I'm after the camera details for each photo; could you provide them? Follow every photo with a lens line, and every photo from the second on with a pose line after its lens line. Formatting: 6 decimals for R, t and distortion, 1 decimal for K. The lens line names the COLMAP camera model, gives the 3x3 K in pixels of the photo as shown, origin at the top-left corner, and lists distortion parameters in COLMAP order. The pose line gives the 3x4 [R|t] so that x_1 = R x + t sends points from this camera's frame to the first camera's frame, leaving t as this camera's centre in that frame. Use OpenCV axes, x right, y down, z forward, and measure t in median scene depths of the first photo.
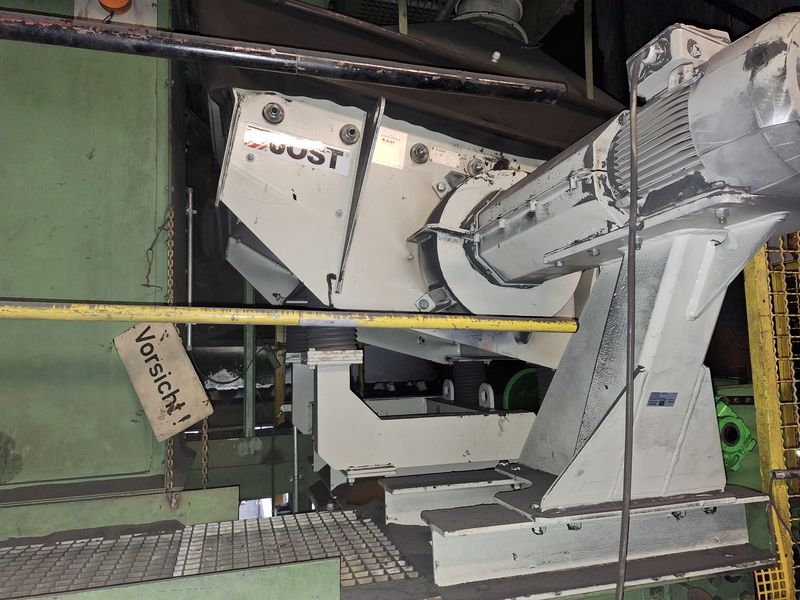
lens RADIAL K [[563.8, 0, 399.5], [0, 563.8, 303.5], [0, 0, 1]] dist [0.038947, -0.021919]
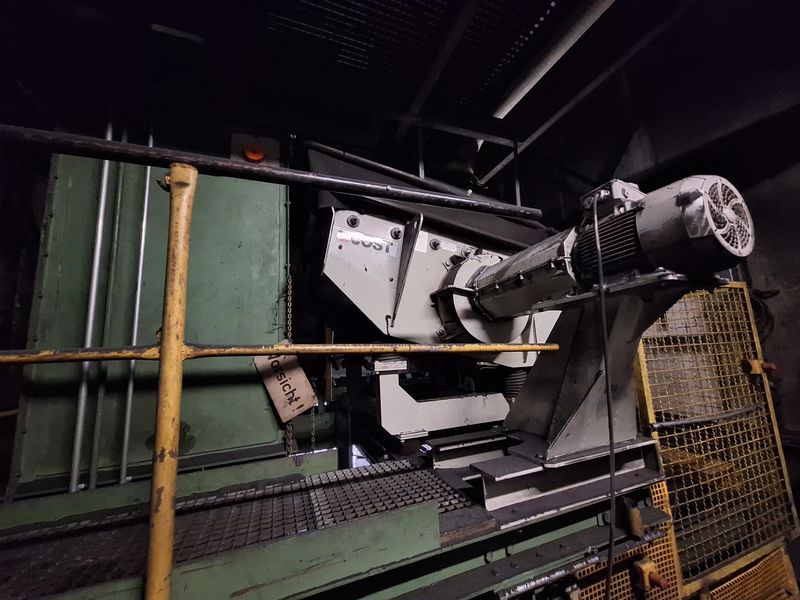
lens RADIAL K [[317.3, 0, 403.7], [0, 317.3, 302.5], [0, 0, 1]] dist [0.003738, 0.000374]
pose [[0.994697, -0.011551, 0.102199, -0.173849], [0.018356, 0.997657, -0.065899, -0.027816], [-0.101198, 0.067426, 0.992579, 0.056555]]
